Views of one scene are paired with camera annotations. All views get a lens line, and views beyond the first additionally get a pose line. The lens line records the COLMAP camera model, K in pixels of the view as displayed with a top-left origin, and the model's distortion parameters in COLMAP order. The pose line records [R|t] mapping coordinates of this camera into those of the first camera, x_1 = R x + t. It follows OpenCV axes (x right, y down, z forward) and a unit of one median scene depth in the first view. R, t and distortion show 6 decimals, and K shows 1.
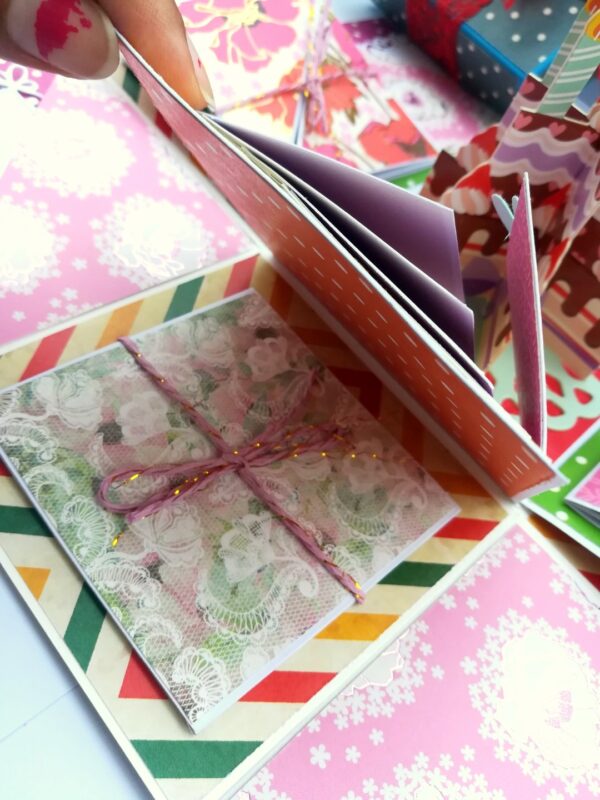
lens RADIAL K [[623.6, 0, 300.0], [0, 623.6, 400.0], [0, 0, 1]] dist [-0.058513, 0.048754]
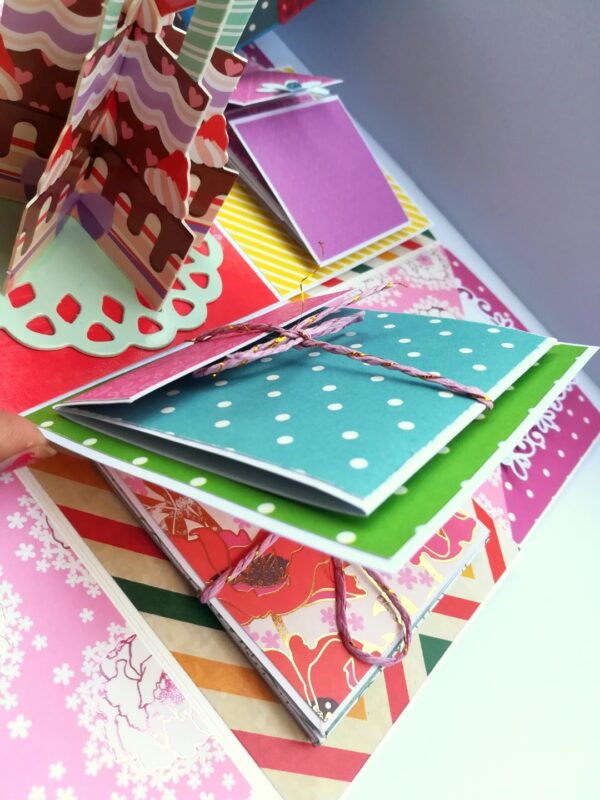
lens RADIAL K [[623.6, 0, 300.0], [0, 623.6, 400.0], [0, 0, 1]] dist [-0.058513, 0.048754]
pose [[0.982637, 0.063872, 0.174199, 0.611549], [-0.063631, 0.997949, -0.006978, 0.110100], [-0.174288, -0.004228, 0.984686, 0.079300]]
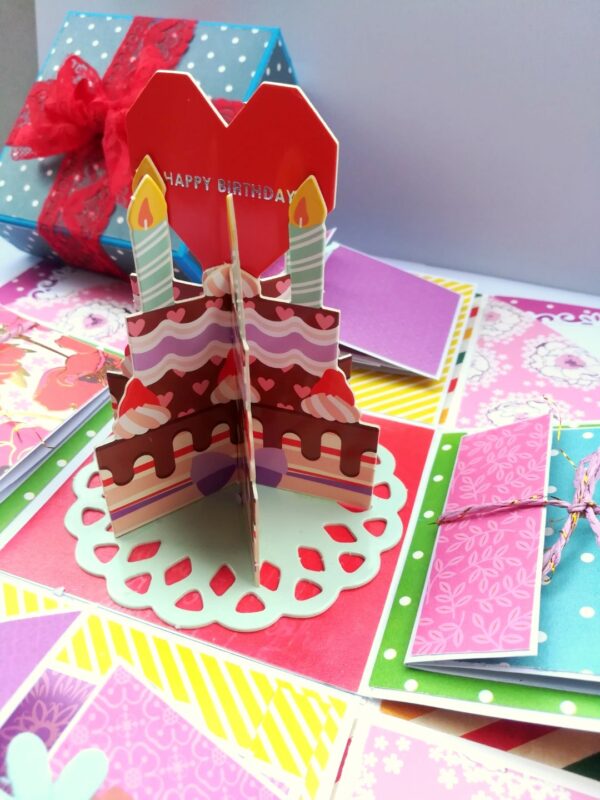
lens RADIAL K [[623.6, 0, 300.0], [0, 623.6, 400.0], [0, 0, 1]] dist [-0.058513, 0.048754]
pose [[0.846034, -0.493259, 0.202293, 0.316876], [0.526694, 0.832093, -0.173823, -0.070154], [-0.082586, 0.253607, 0.963775, 0.103103]]
